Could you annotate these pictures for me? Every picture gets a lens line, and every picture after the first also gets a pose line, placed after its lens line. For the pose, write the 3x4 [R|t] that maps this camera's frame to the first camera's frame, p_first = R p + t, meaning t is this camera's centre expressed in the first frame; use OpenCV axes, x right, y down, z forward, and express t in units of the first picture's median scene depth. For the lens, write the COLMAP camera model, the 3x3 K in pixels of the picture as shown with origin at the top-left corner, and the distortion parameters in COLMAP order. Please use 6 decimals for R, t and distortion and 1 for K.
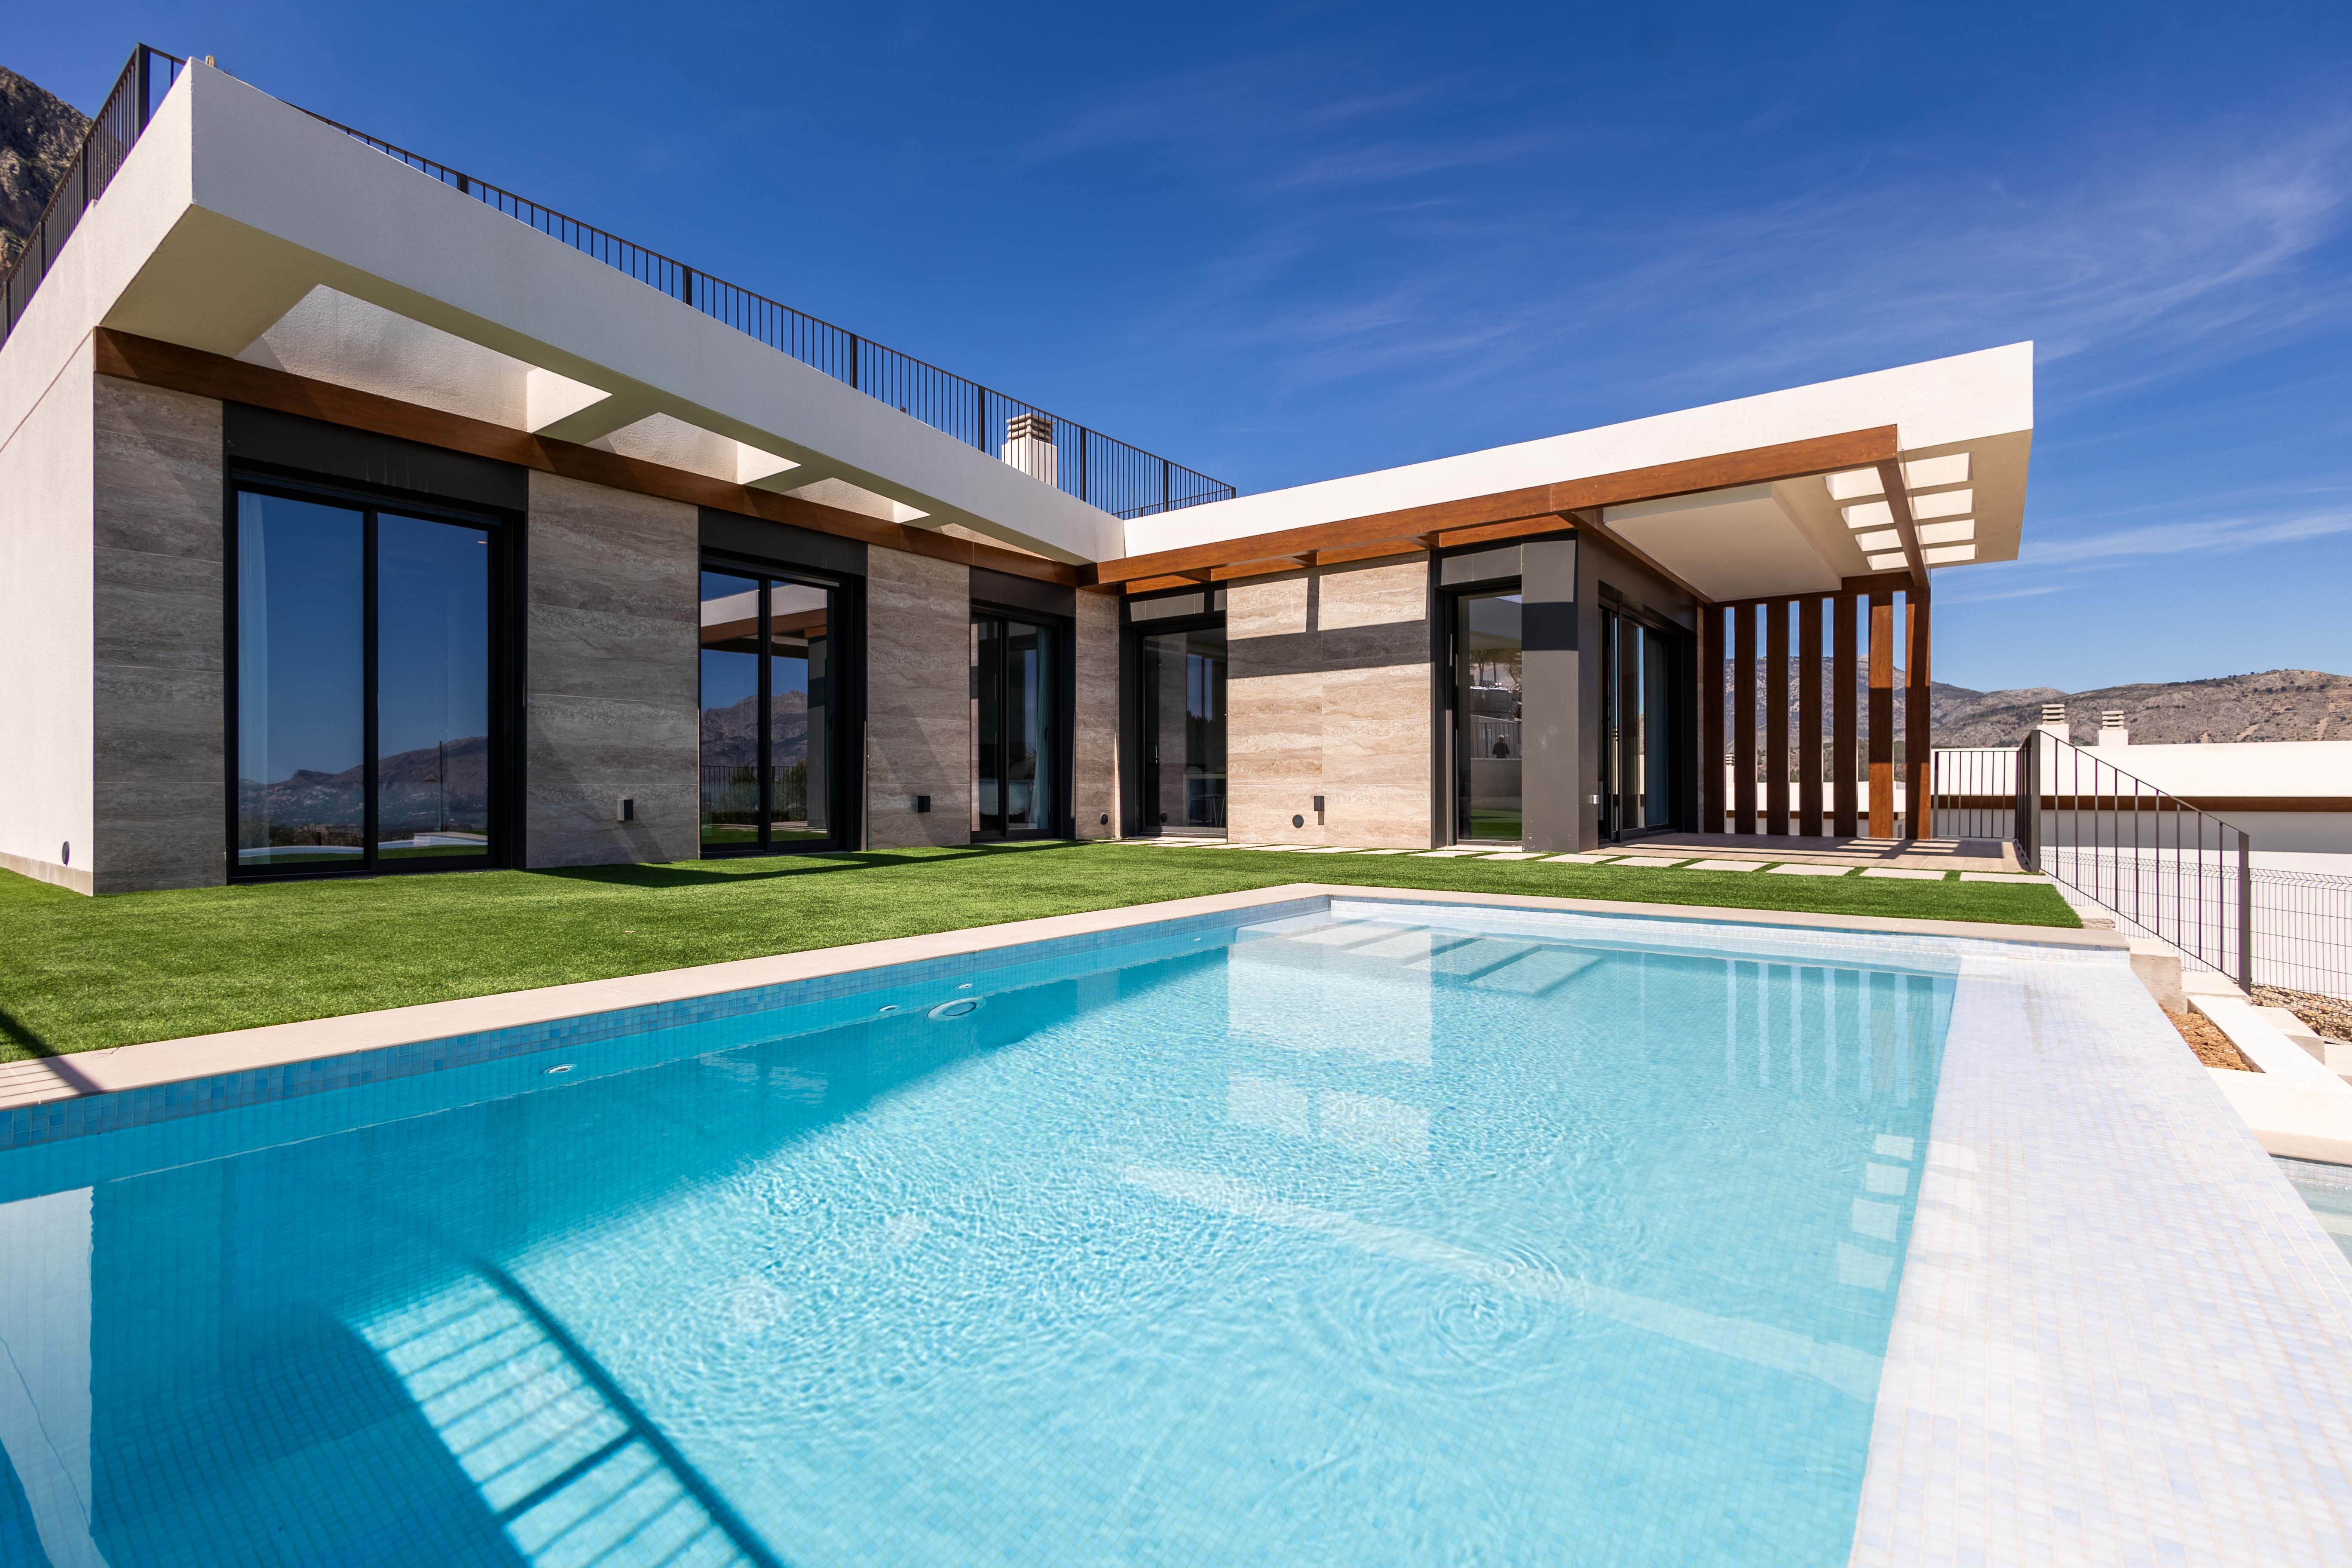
lens RADIAL K [[1077.3, 0, 1182.4], [0, 1077.3, 784.4], [0, 0, 1]] dist [0.027705, -0.012072]
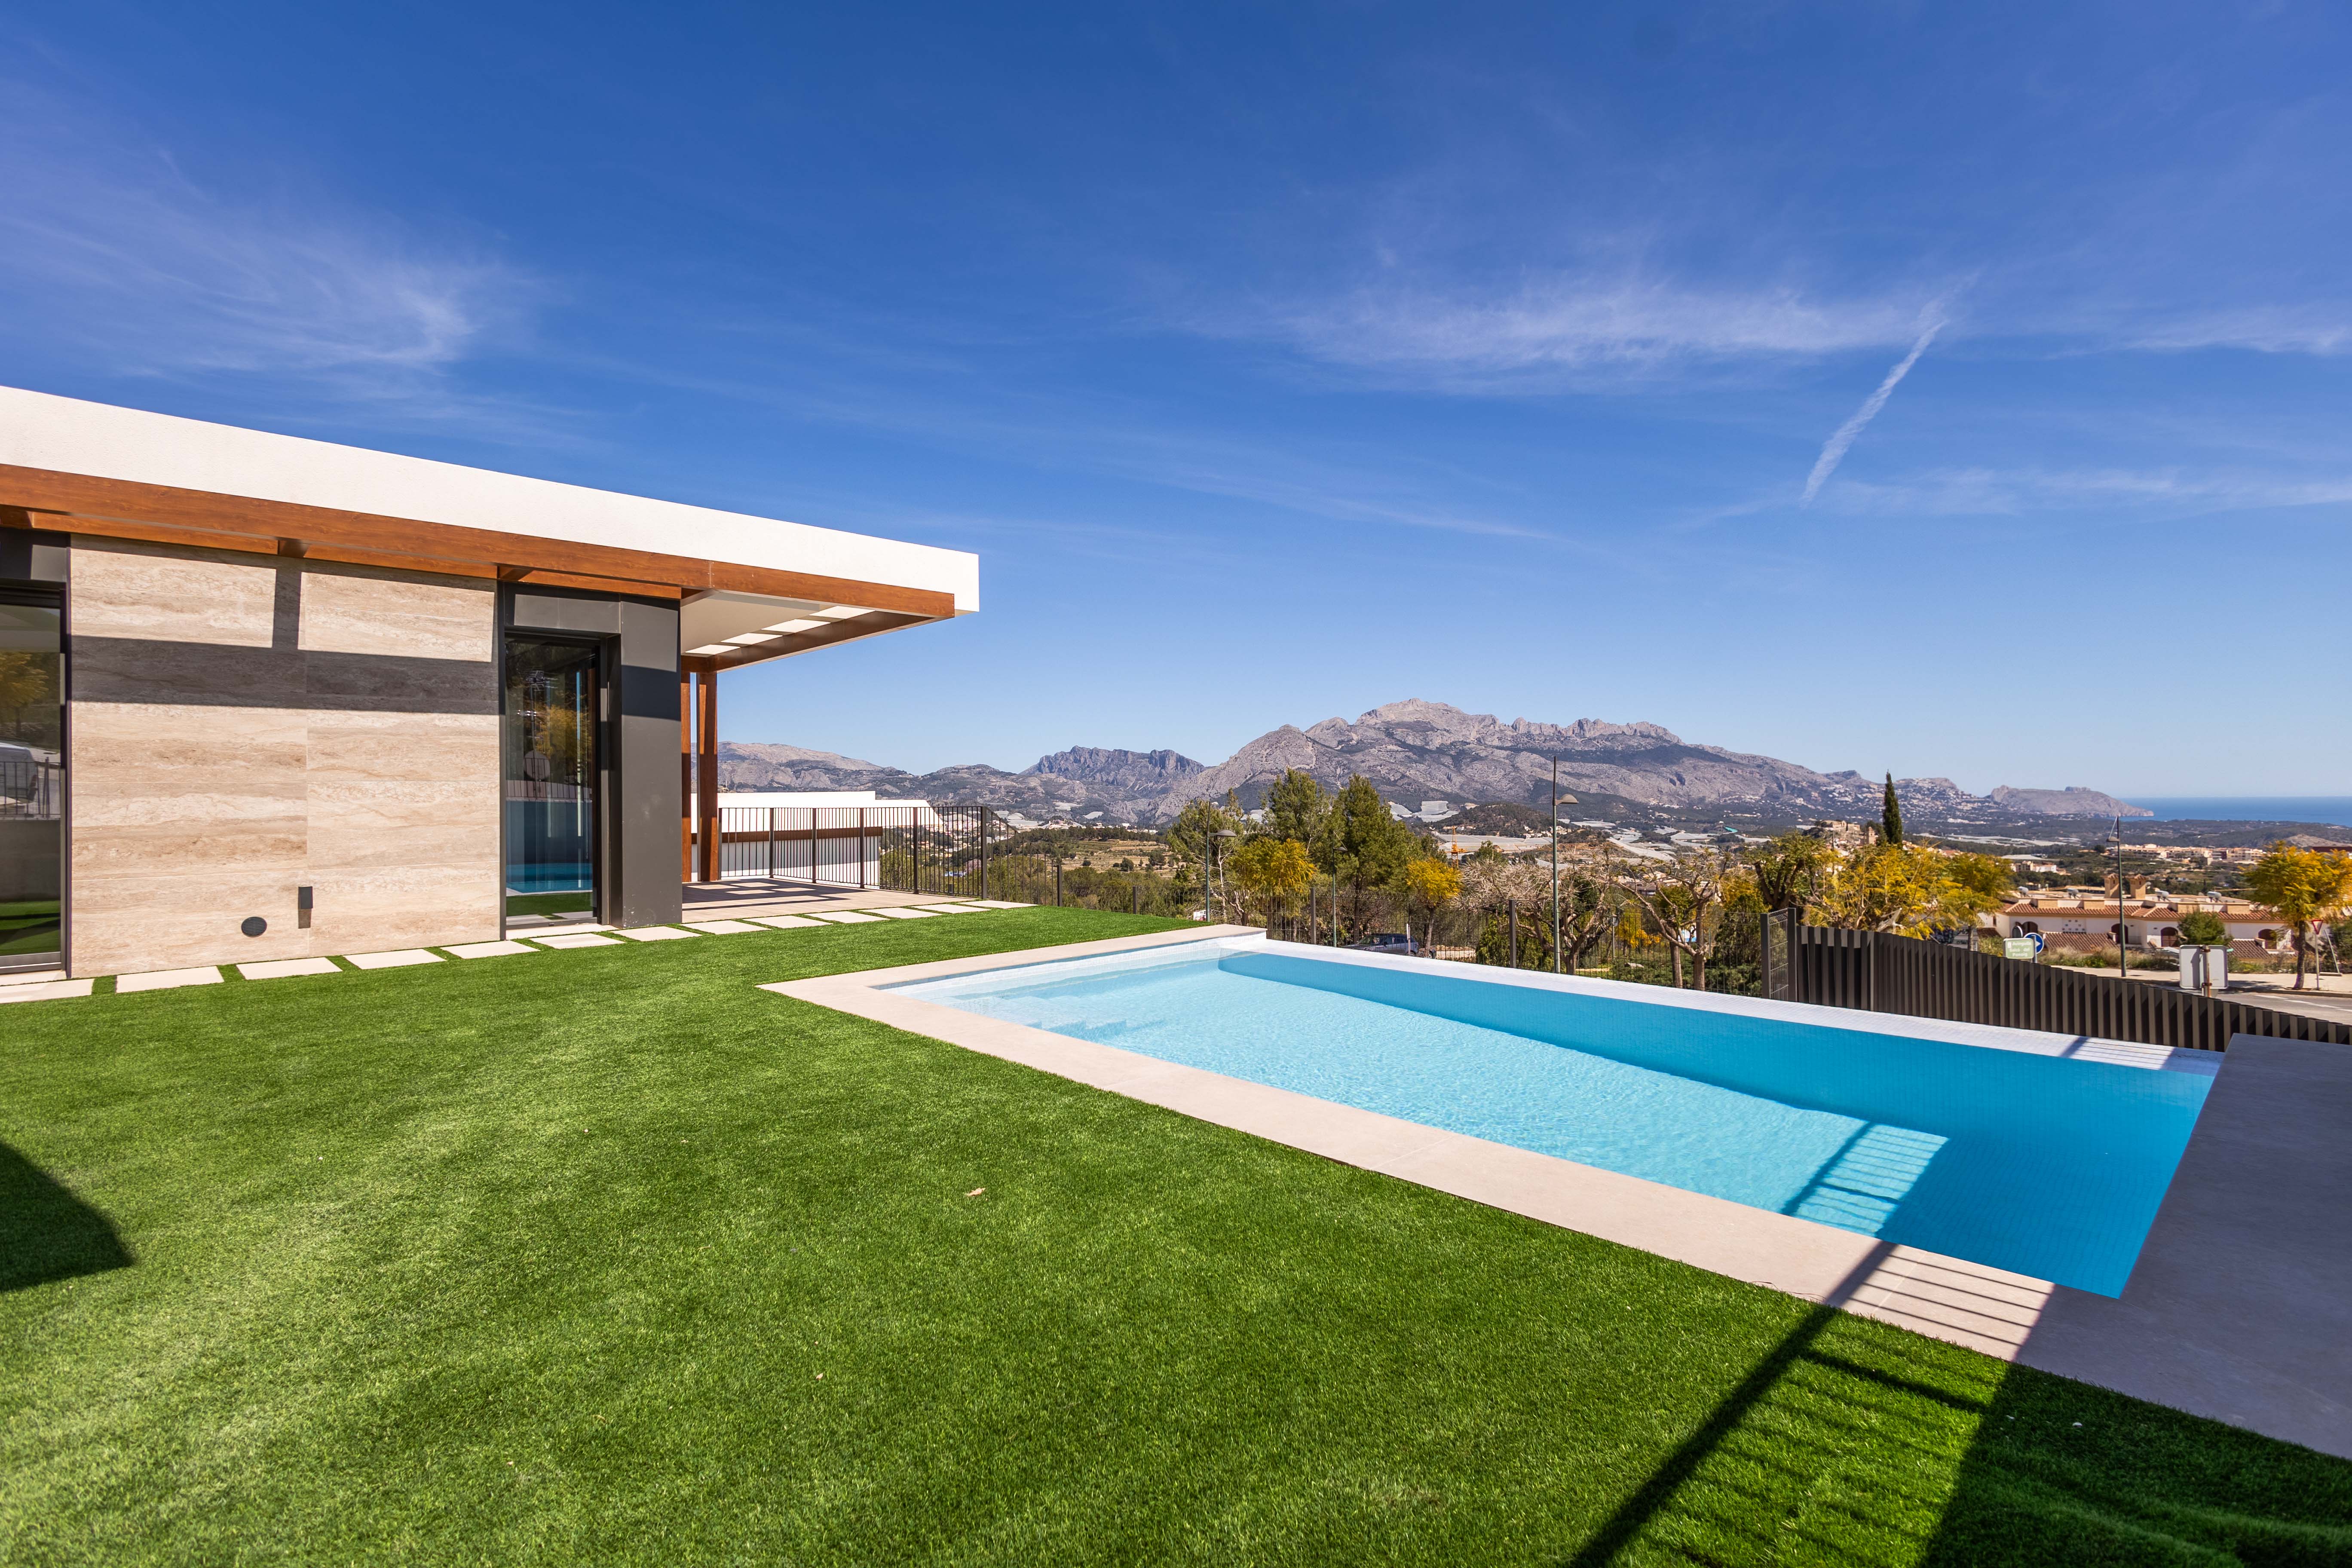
lens RADIAL K [[1077.3, 0, 1182.4], [0, 1077.3, 784.4], [0, 0, 1]] dist [0.027705, -0.012072]
pose [[0.167752, 0.011005, 0.985768, -0.465506], [0.009094, 0.999878, -0.012710, -0.040447], [-0.985787, 0.011097, 0.167631, 0.313725]]
